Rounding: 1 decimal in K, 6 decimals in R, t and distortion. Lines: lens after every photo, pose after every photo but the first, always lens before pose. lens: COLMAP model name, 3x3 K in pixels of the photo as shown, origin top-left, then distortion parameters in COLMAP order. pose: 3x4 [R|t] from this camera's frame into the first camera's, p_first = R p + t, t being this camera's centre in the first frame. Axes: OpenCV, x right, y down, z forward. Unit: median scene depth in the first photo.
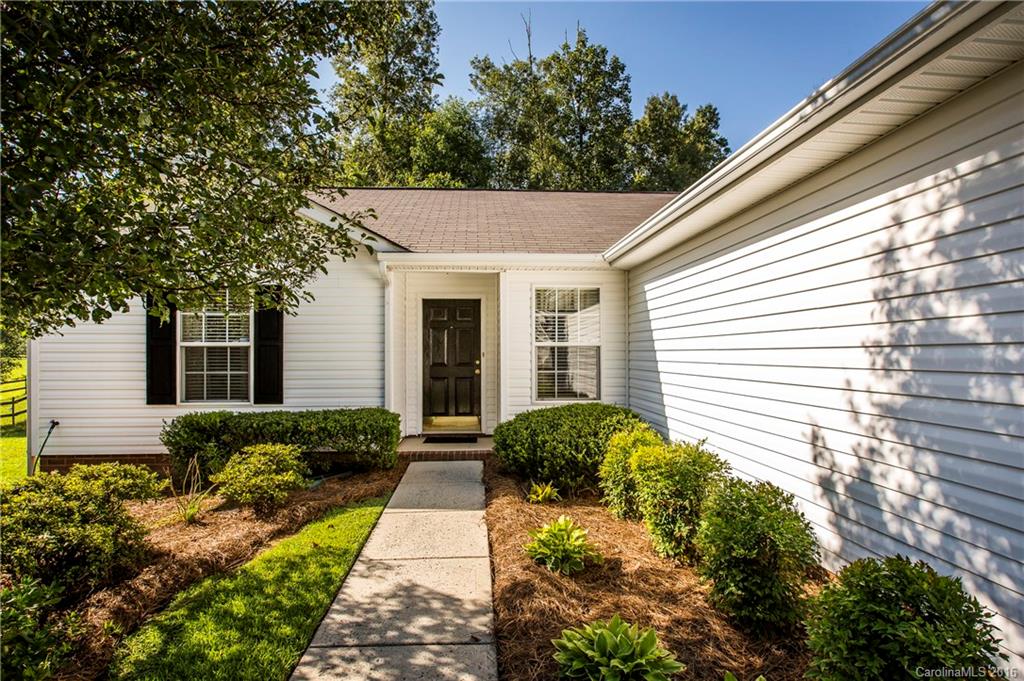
lens RADIAL K [[513.0, 0, 505.8], [0, 513.0, 340.5], [0, 0, 1]] dist [0.000351, -0.000100]
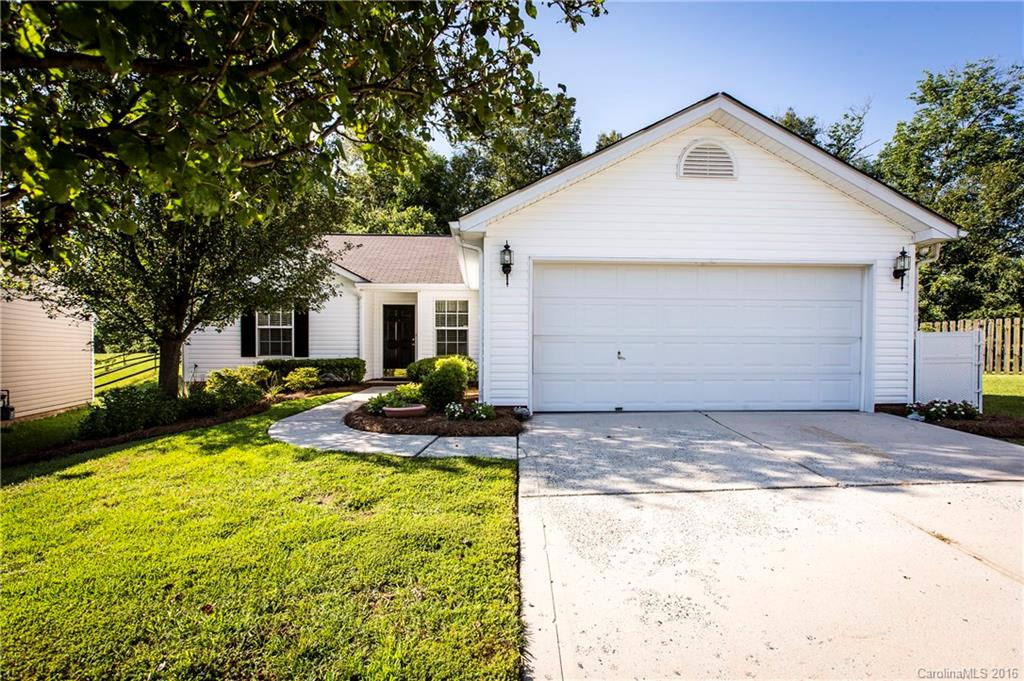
lens RADIAL K [[495.7, 0, 514.7], [0, 495.7, 347.4], [0, 0, 1]] dist [-0.003533, 0.000237]
pose [[0.999684, 0.004054, 0.024824, 0.327782], [-0.004389, 0.999899, 0.013487, 0.055467], [-0.024767, -0.013592, 0.999601, -0.967998]]
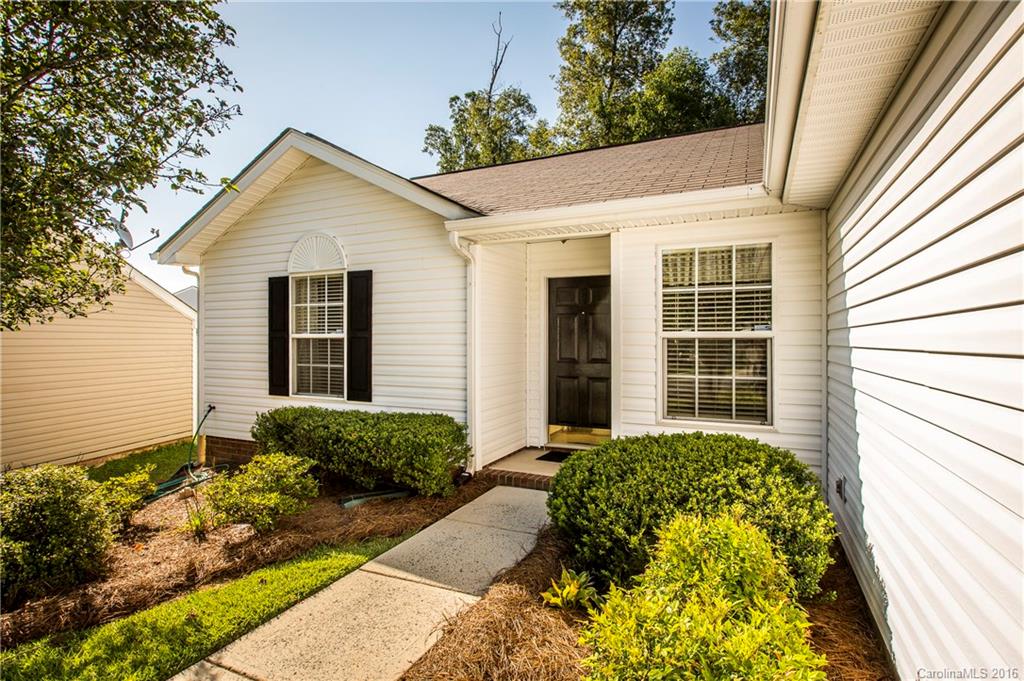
lens RADIAL K [[513.0, 0, 505.8], [0, 513.0, 340.5], [0, 0, 1]] dist [0.000351, -0.000100]
pose [[0.879859, 0.002804, -0.475226, 0.201061], [0.008086, 0.999749, 0.020870, -0.001389], [0.475166, -0.022205, 0.879616, 0.320301]]
